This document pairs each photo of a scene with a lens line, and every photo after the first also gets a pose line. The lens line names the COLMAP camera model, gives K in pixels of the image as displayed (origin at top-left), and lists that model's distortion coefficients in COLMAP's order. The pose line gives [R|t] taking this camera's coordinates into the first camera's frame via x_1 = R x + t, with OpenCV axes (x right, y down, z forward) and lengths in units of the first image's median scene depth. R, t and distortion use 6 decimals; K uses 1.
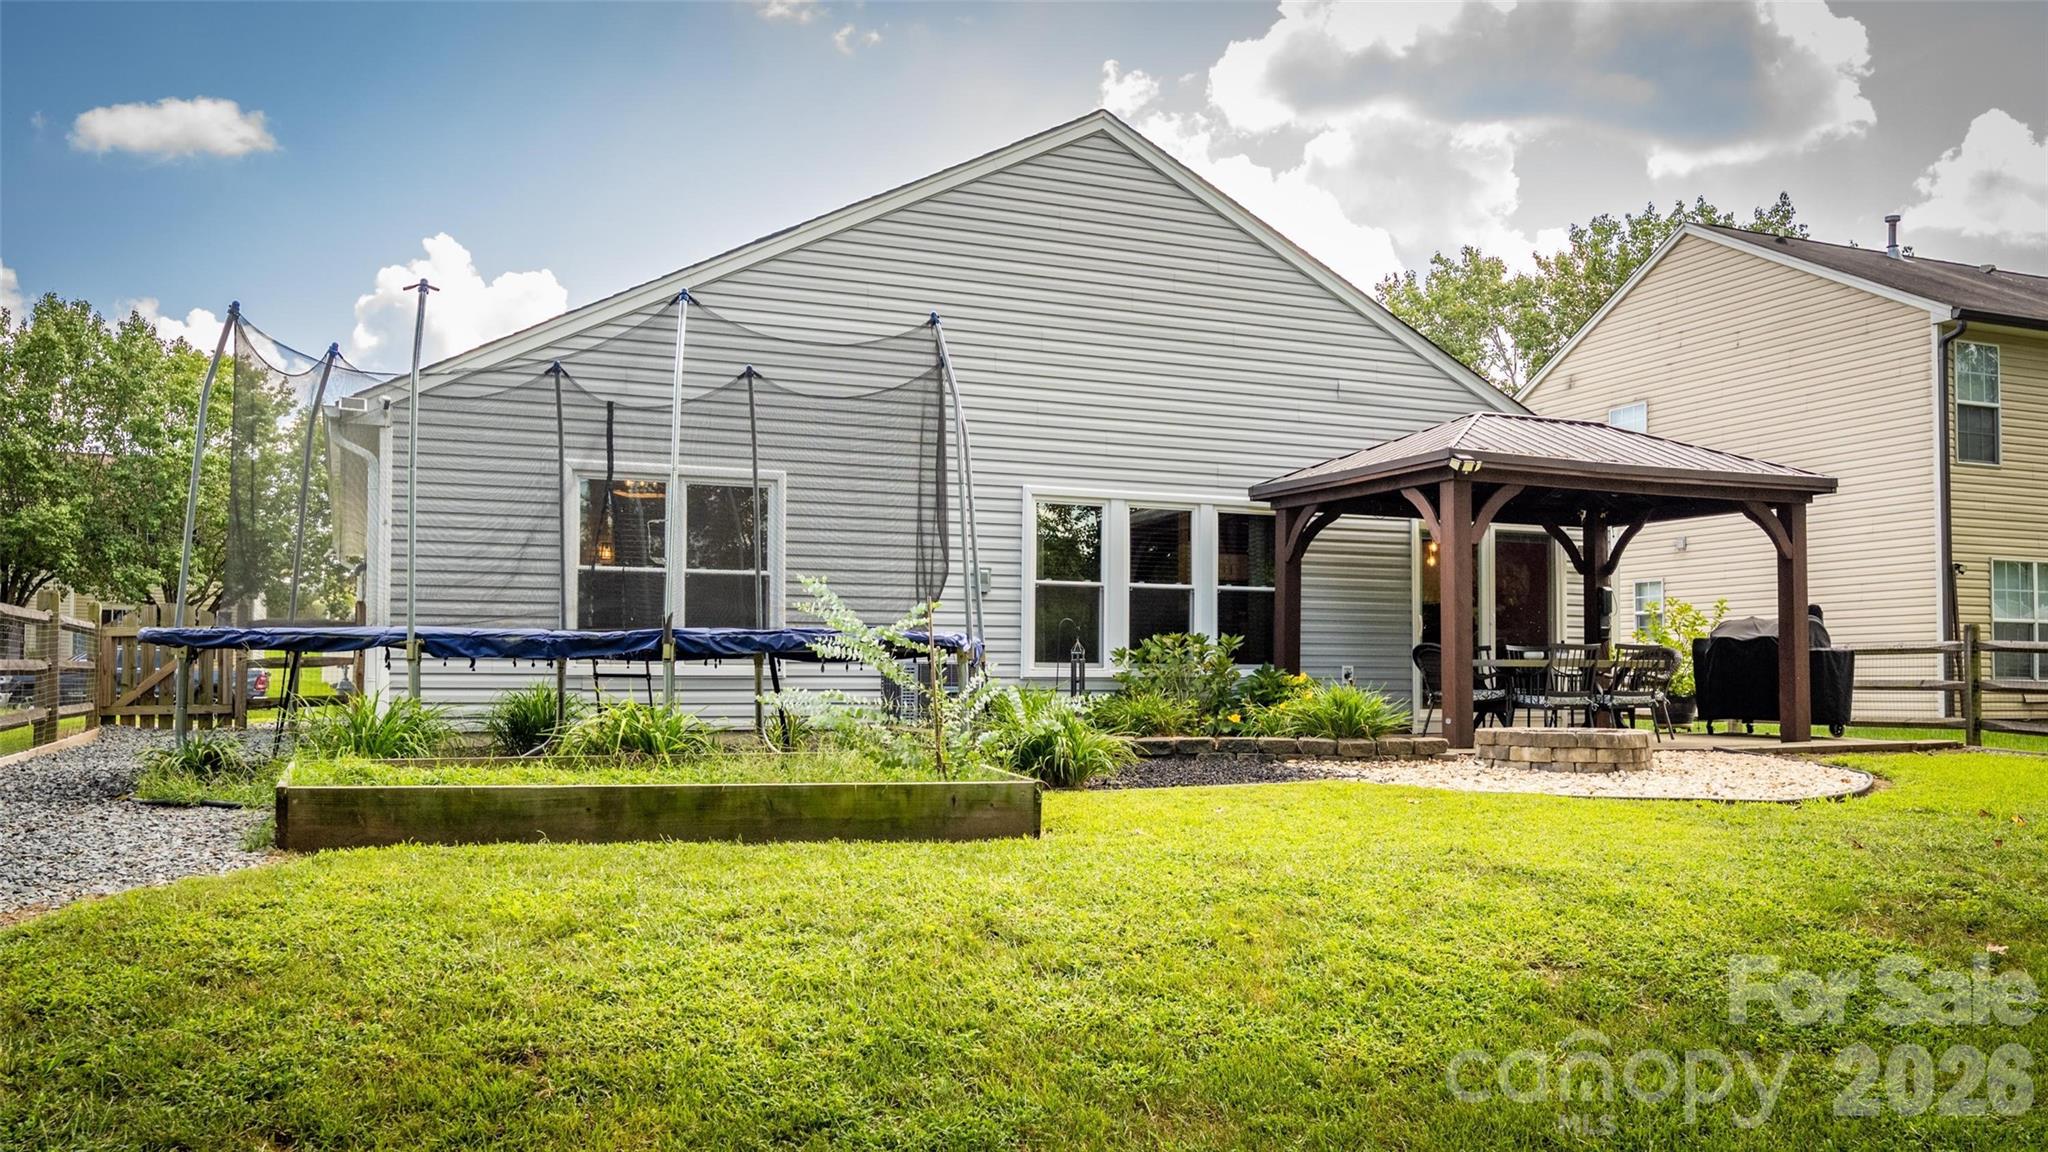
lens RADIAL K [[1593.2, 0, 1019.5], [0, 1593.2, 619.9], [0, 0, 1]] dist [0.004420, -0.002300]
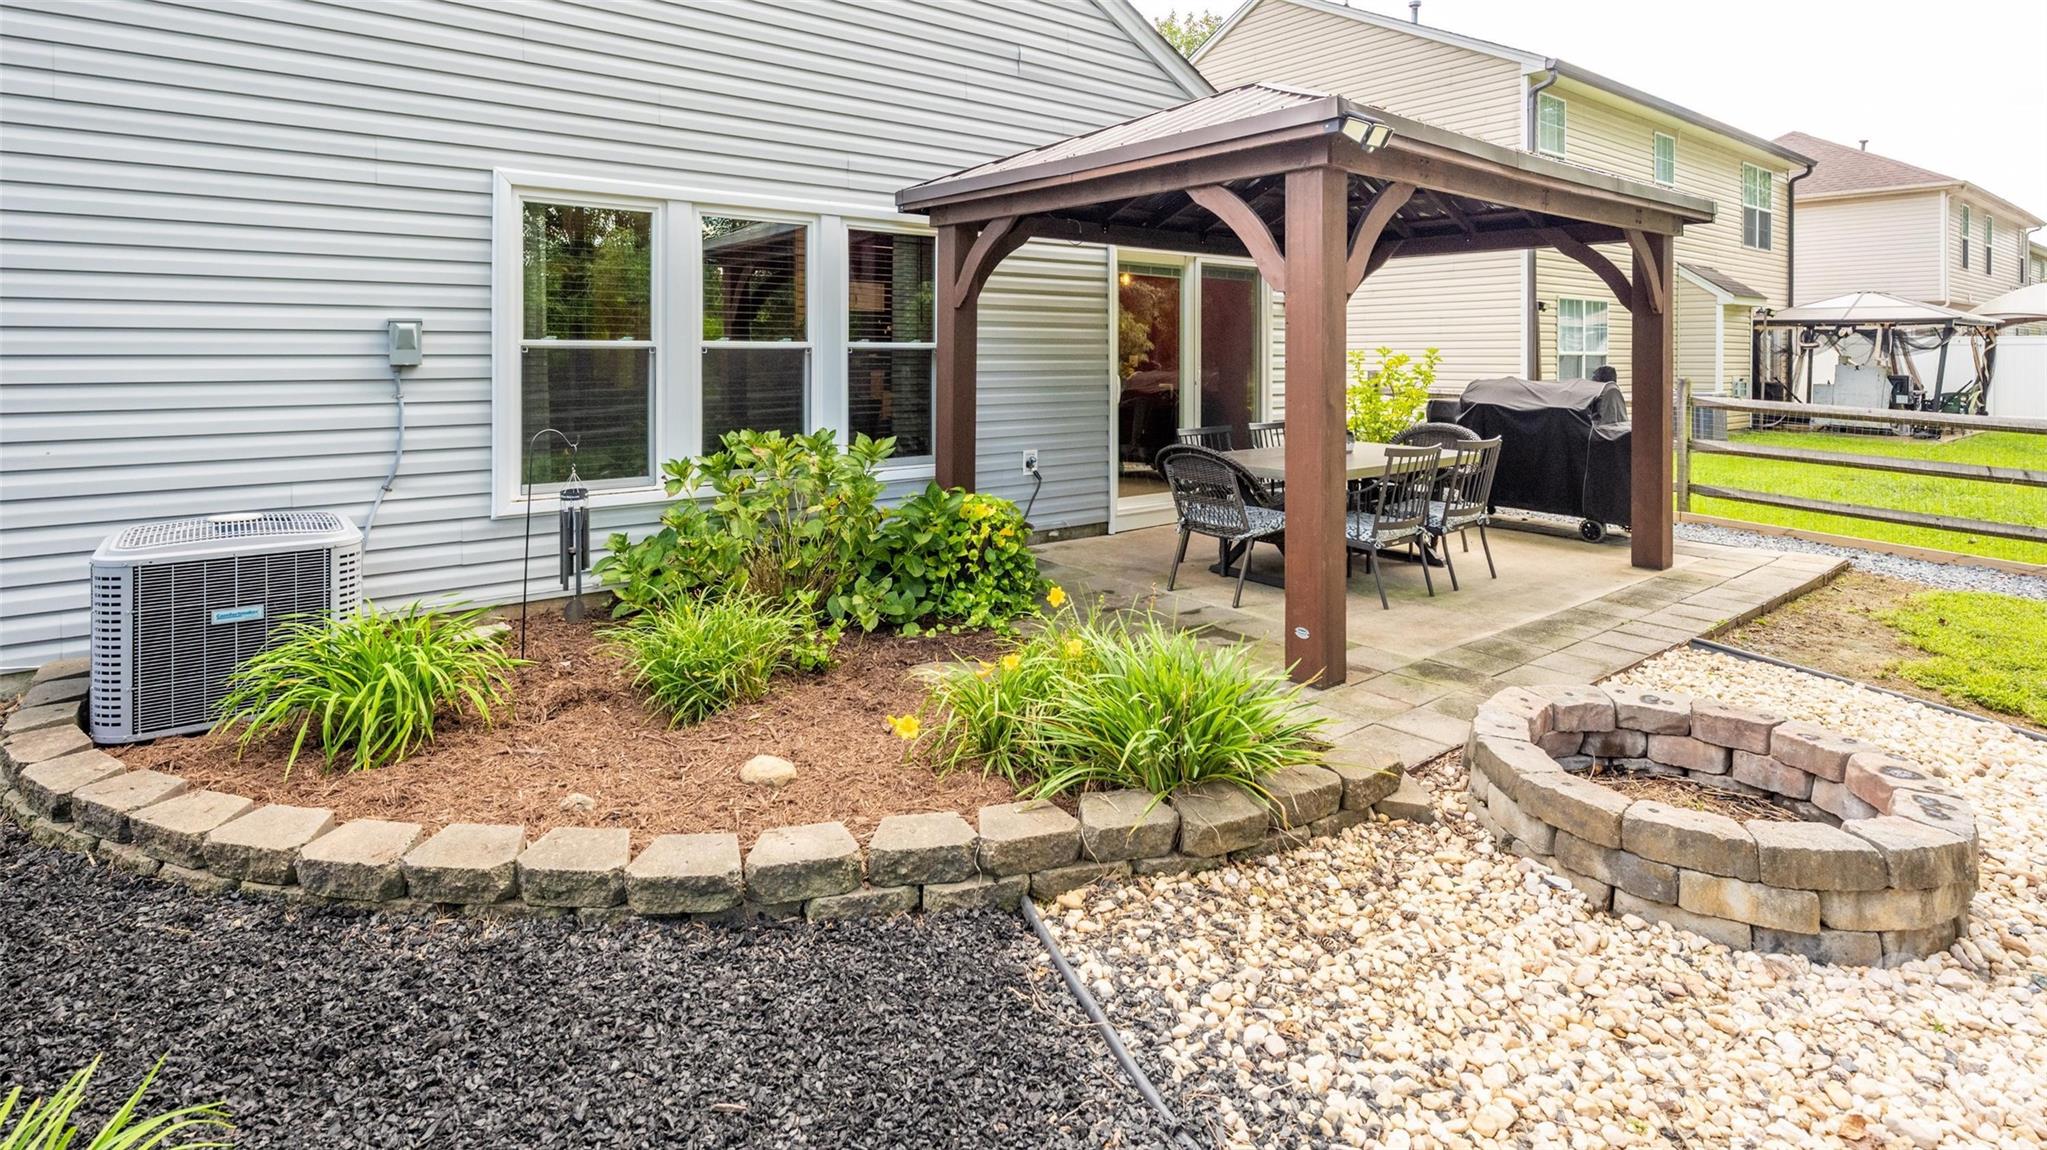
lens RADIAL K [[972.9, 0, 951.8], [0, 972.9, 359.0], [0, 0, 1]] dist [-0.001744, -0.000430]
pose [[0.976849, -0.004540, 0.213884, 0.080608], [-0.005022, 0.999013, 0.044142, -0.032333], [-0.213873, -0.044194, 0.975861, 0.601303]]
